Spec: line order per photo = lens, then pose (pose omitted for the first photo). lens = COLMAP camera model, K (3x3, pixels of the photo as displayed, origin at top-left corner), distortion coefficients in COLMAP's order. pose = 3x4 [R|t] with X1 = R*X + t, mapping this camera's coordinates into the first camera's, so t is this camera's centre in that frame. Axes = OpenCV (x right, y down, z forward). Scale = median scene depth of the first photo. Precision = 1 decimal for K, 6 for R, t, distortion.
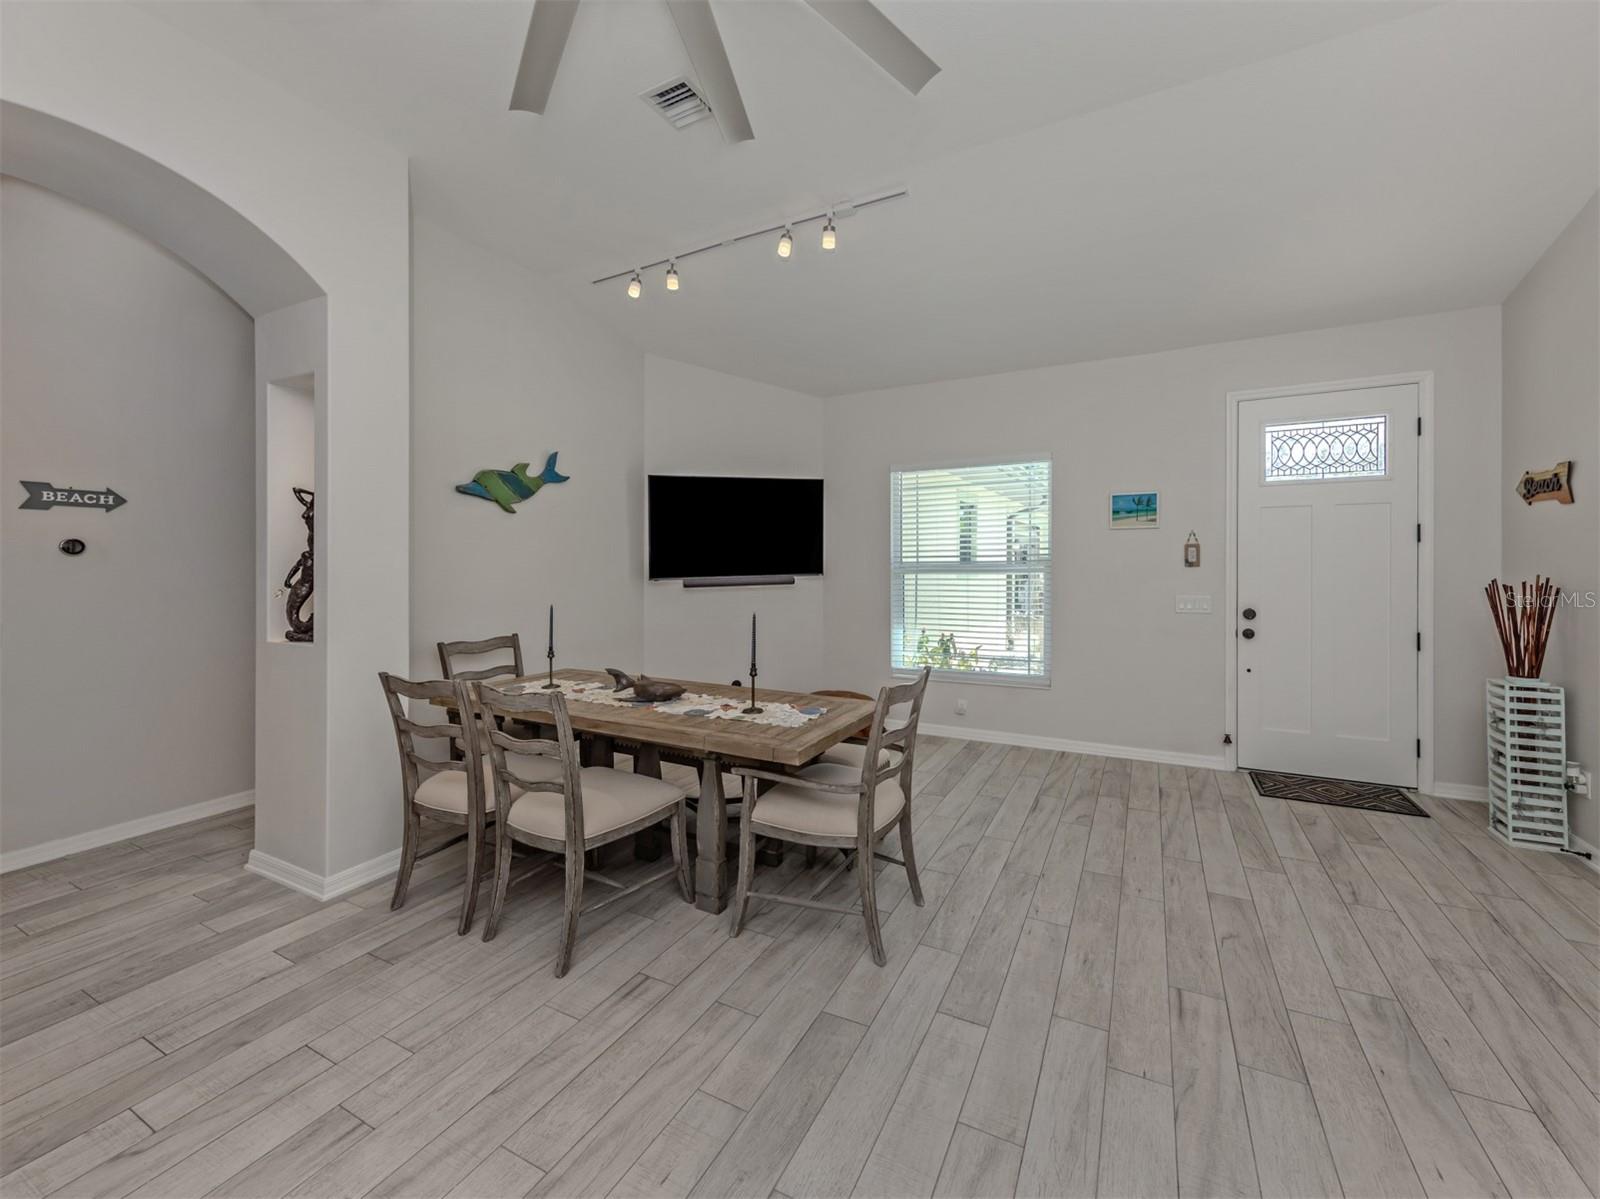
lens RADIAL K [[631.9, 0, 836.0], [0, 631.9, 563.0], [0, 0, 1]] dist [0.009283, -0.000679]
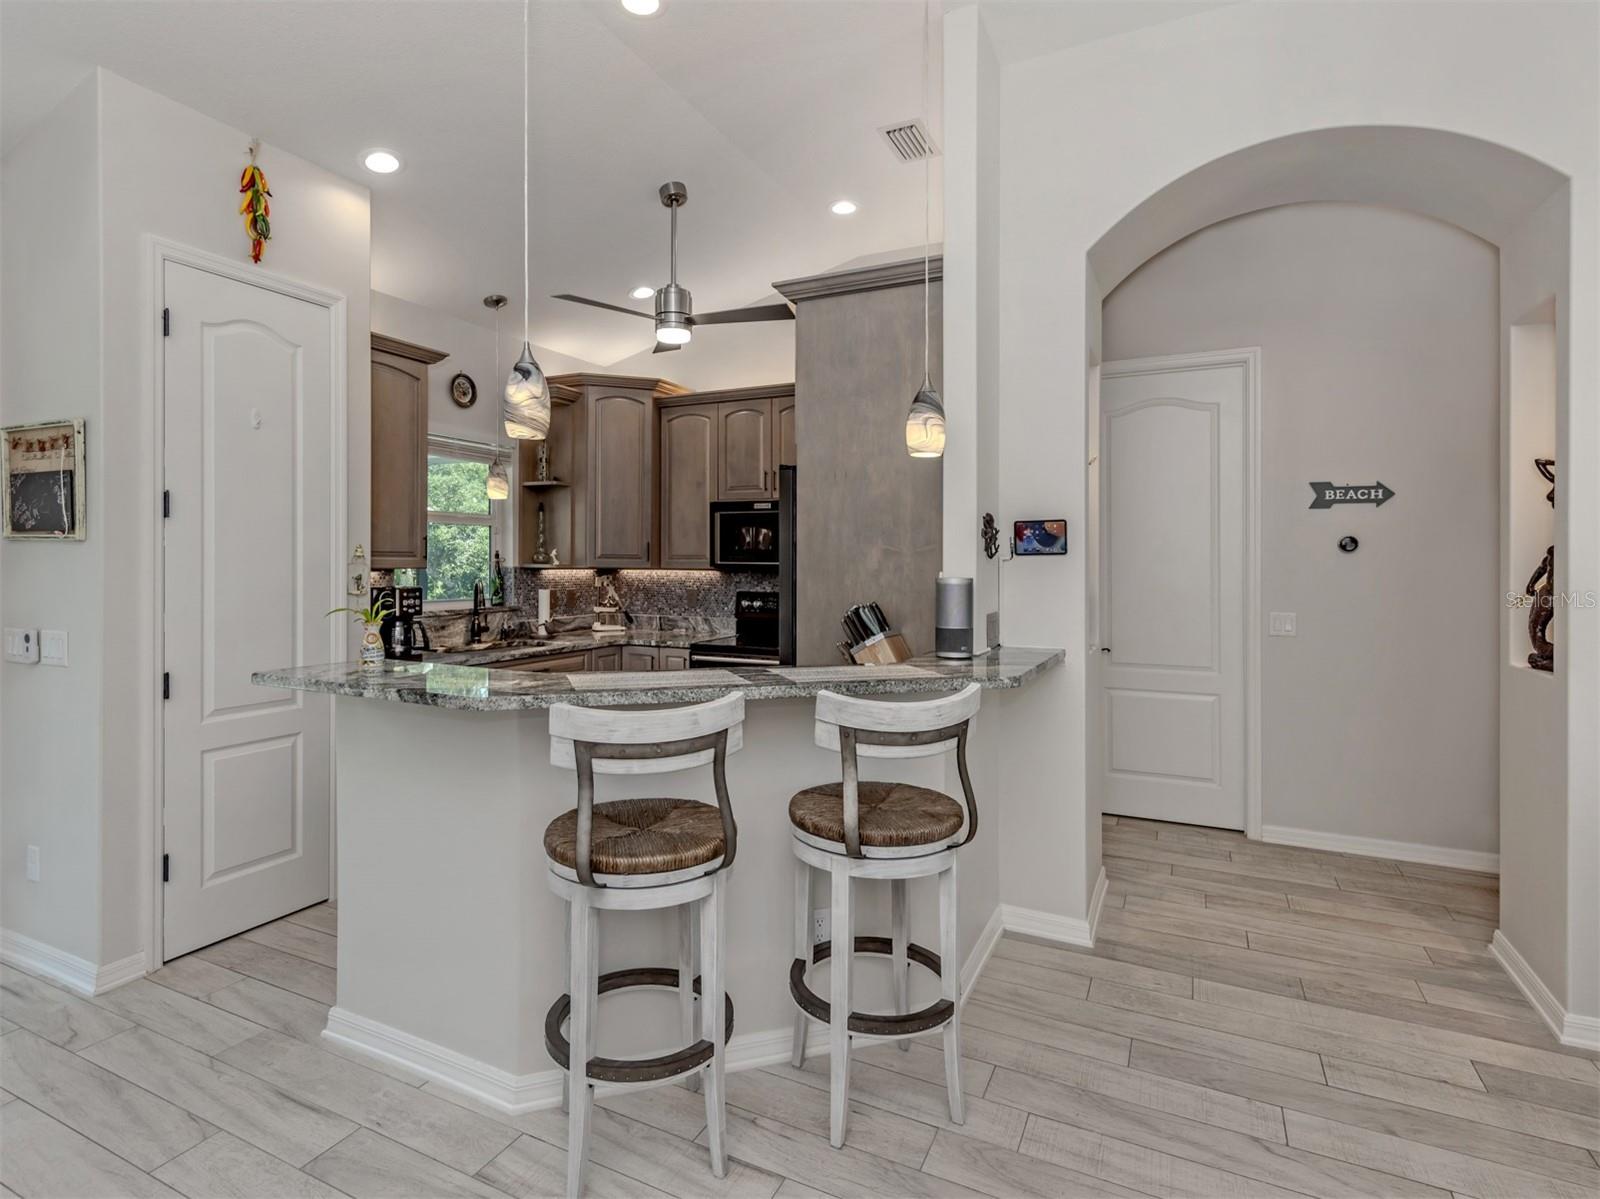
lens RADIAL K [[829.3, 0, 773.2], [0, 829.3, 554.3], [0, 0, 1]] dist [0.009042, -0.000698]
pose [[-0.007811, -0.002037, -0.999967, 0.116149], [-0.006758, 0.999975, -0.001984, -0.000671], [0.999947, 0.006743, -0.007824, 0.121849]]
